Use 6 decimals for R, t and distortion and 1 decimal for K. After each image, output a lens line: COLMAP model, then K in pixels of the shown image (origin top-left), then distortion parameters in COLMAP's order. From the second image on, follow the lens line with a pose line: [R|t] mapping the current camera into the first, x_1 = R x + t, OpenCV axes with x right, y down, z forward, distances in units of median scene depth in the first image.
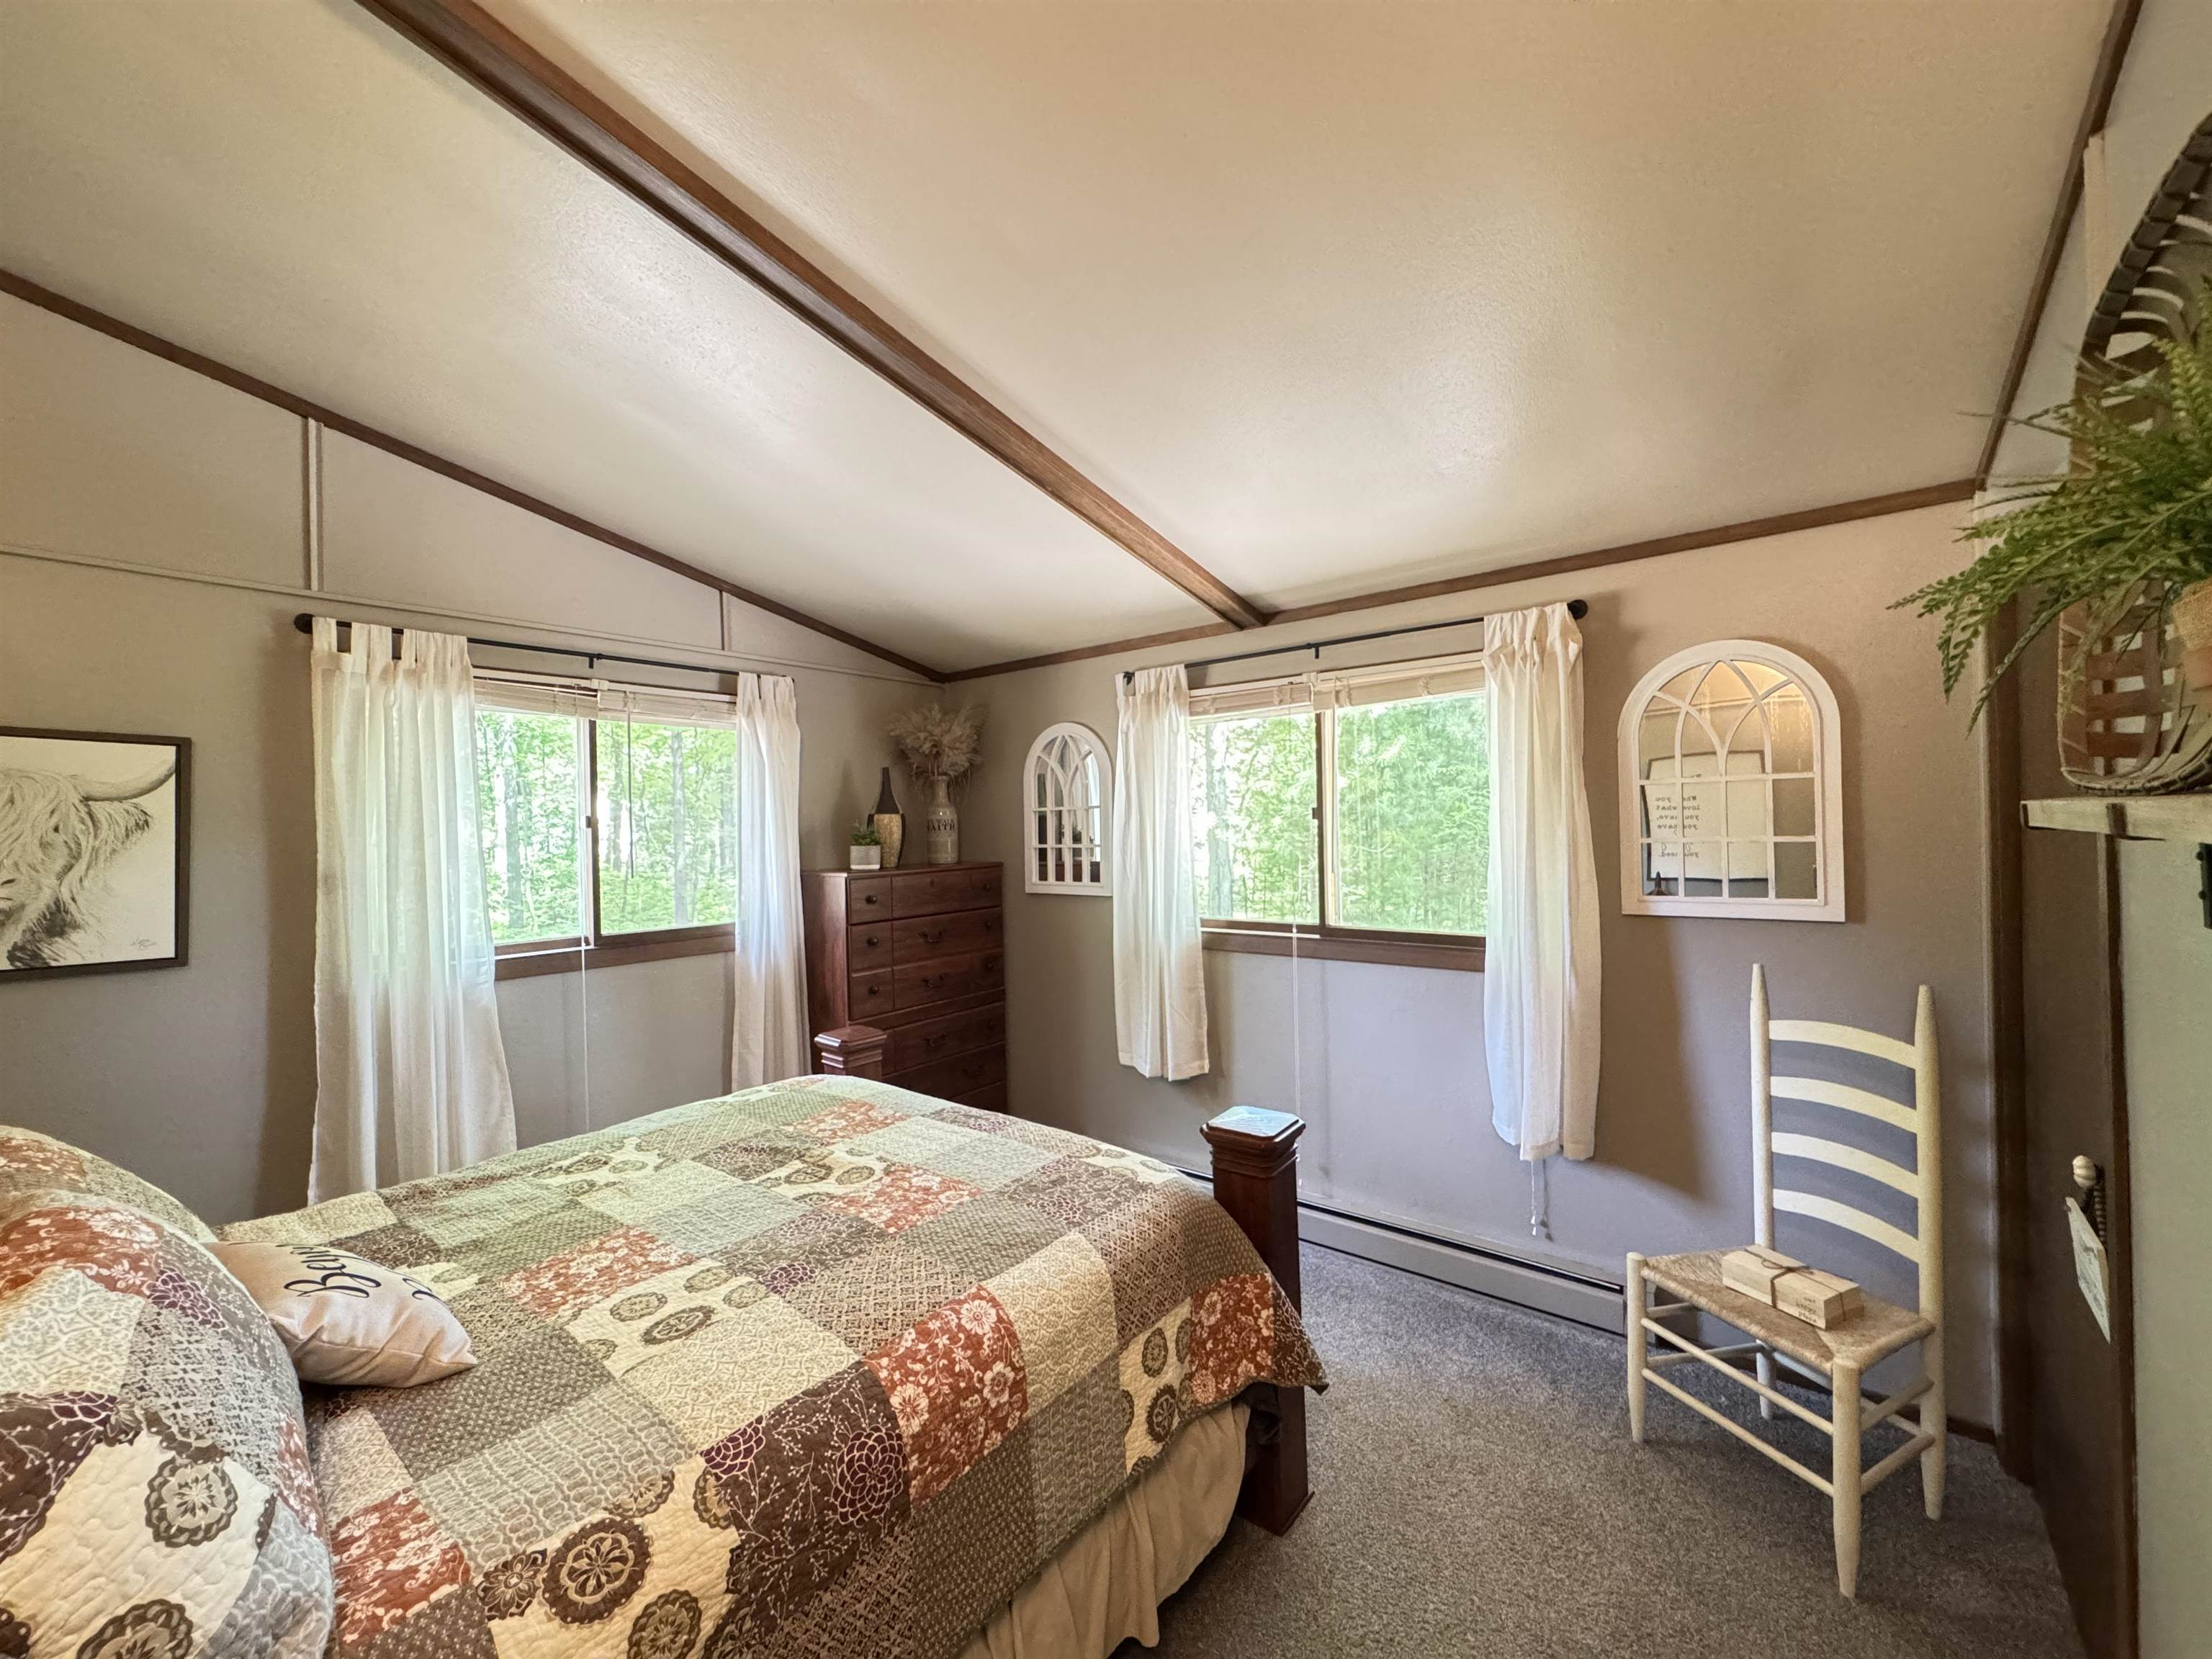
lens RADIAL K [[883.8, 0, 1104.4], [0, 883.8, 829.2], [0, 0, 1]] dist [-0.002031, 0.001047]
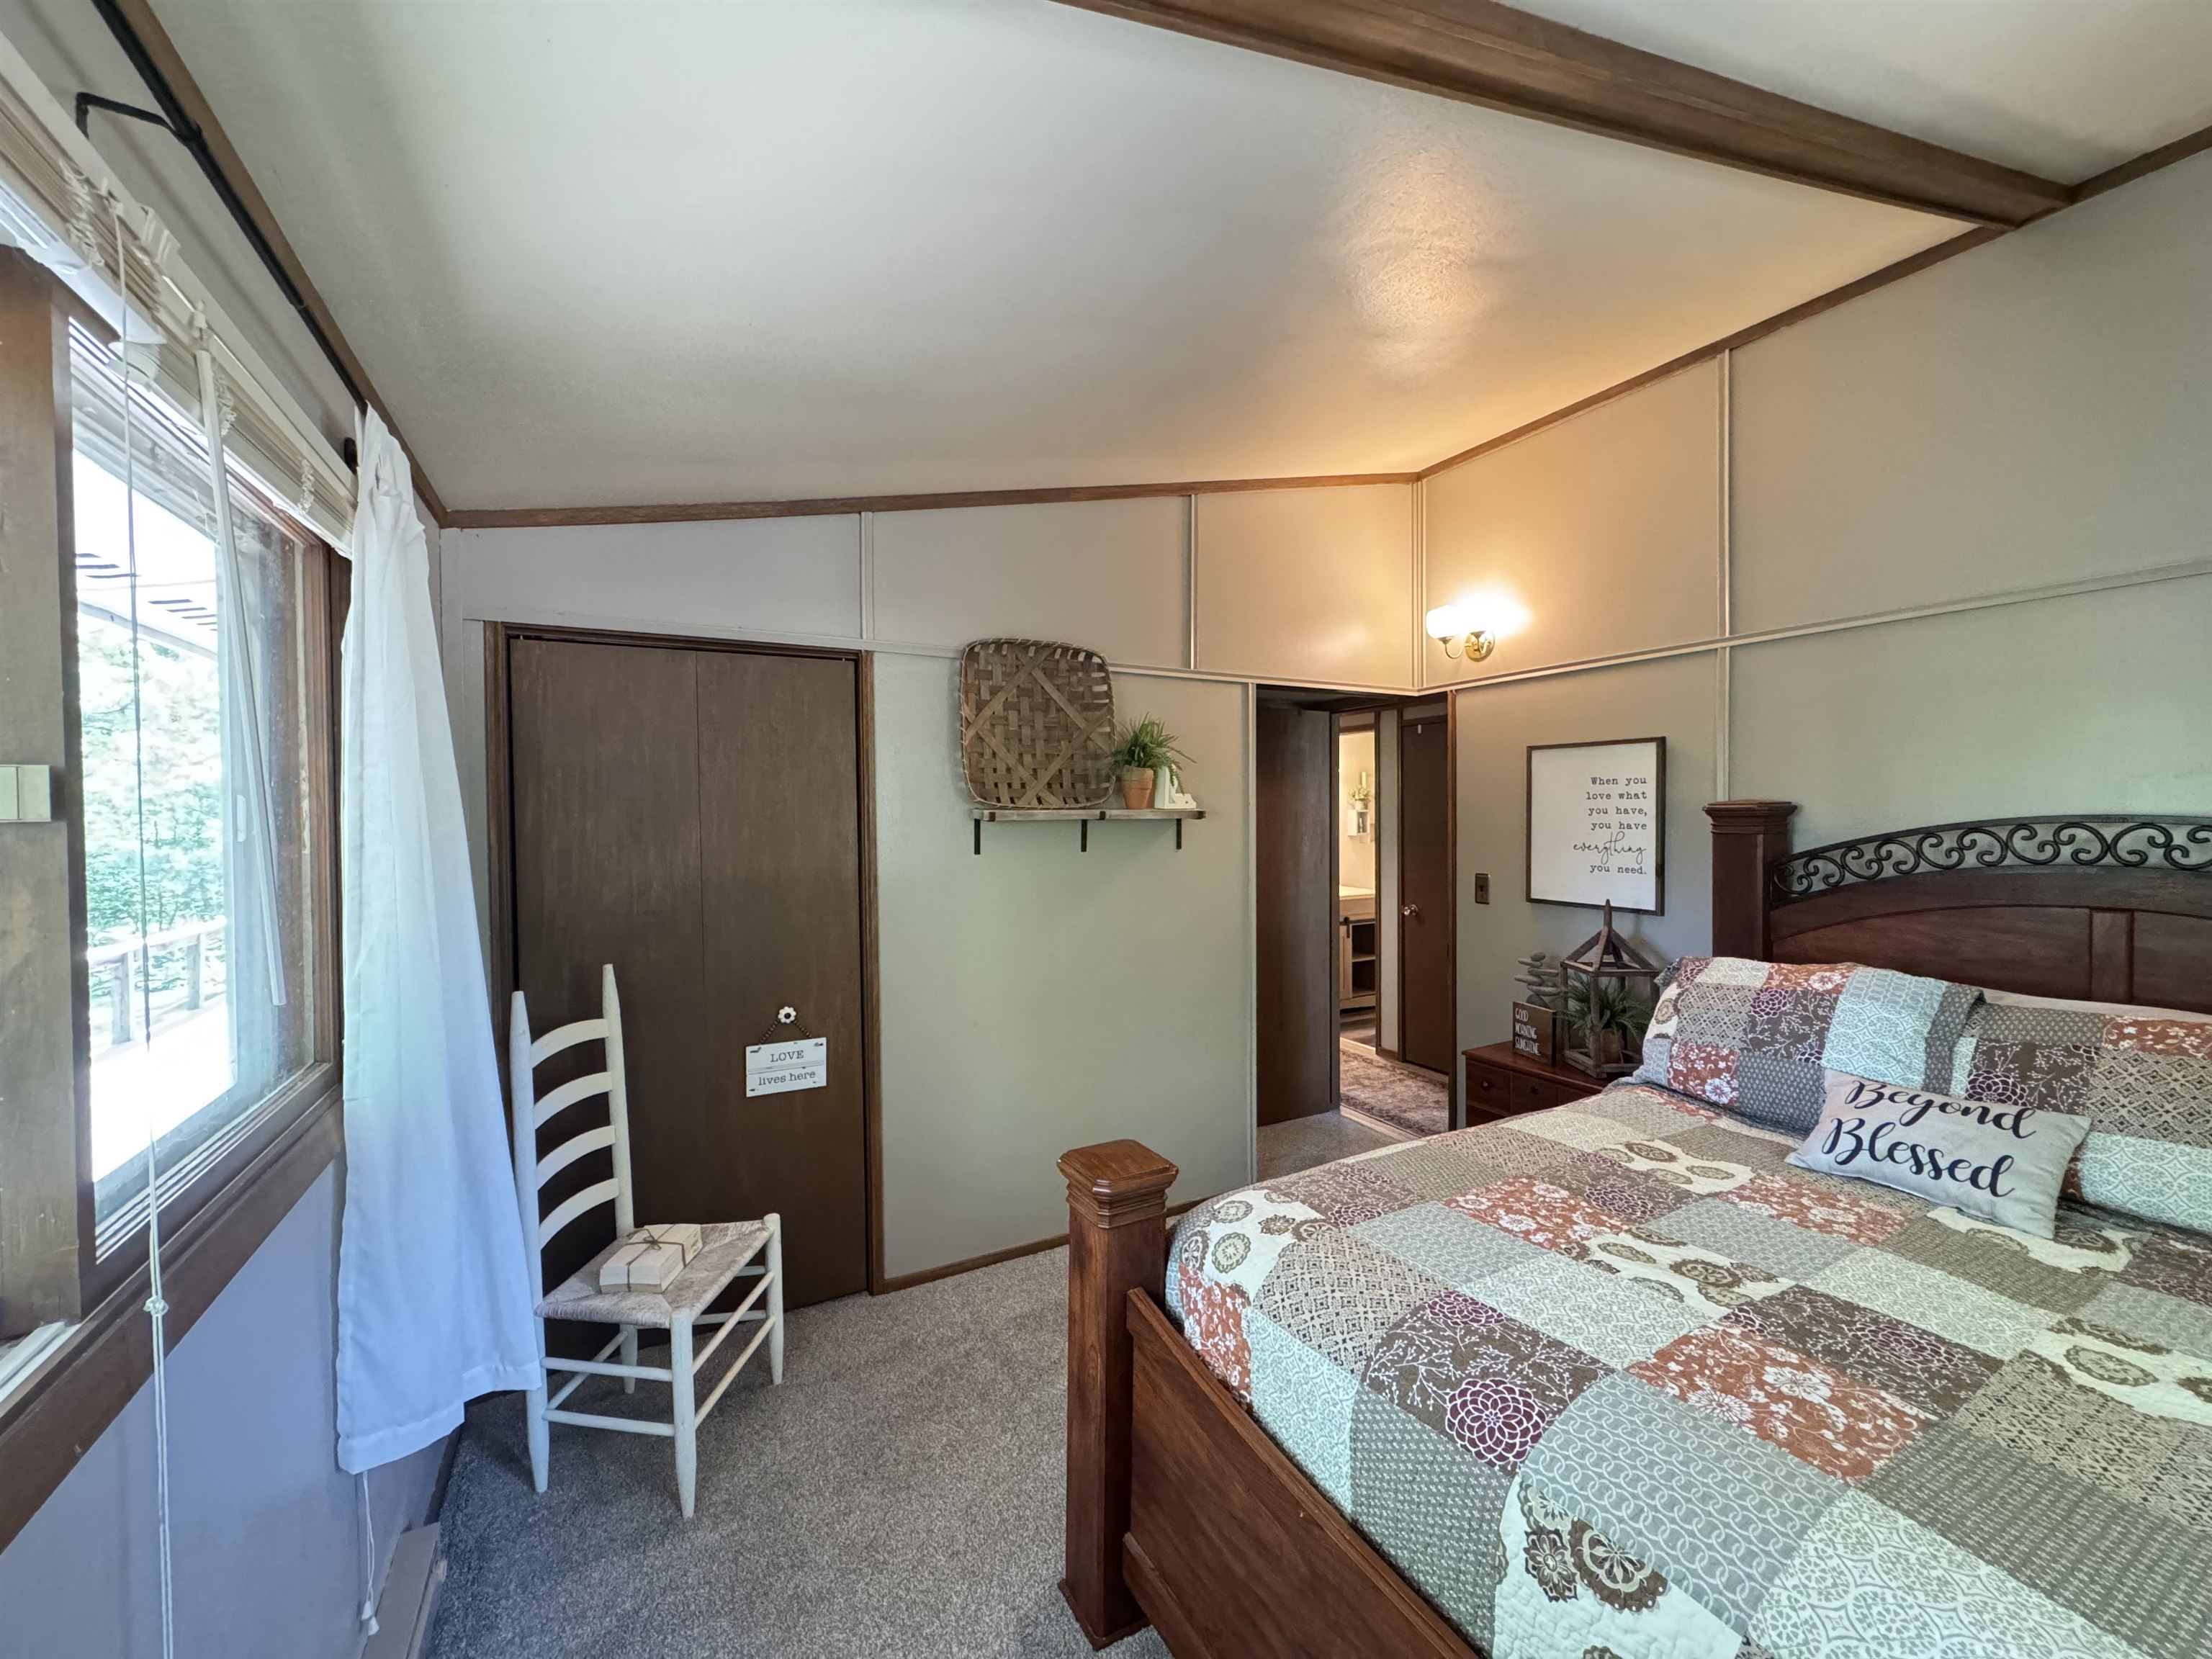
lens RADIAL K [[883.8, 0, 1104.3], [0, 883.8, 825.6], [0, 0, 1]] dist [-0.002031, 0.001047]
pose [[-0.919960, 0.024462, 0.391248, -0.178436], [0.030199, 0.999508, 0.008518, -0.000493], [-0.390847, 0.019651, -0.920246, 1.933021]]
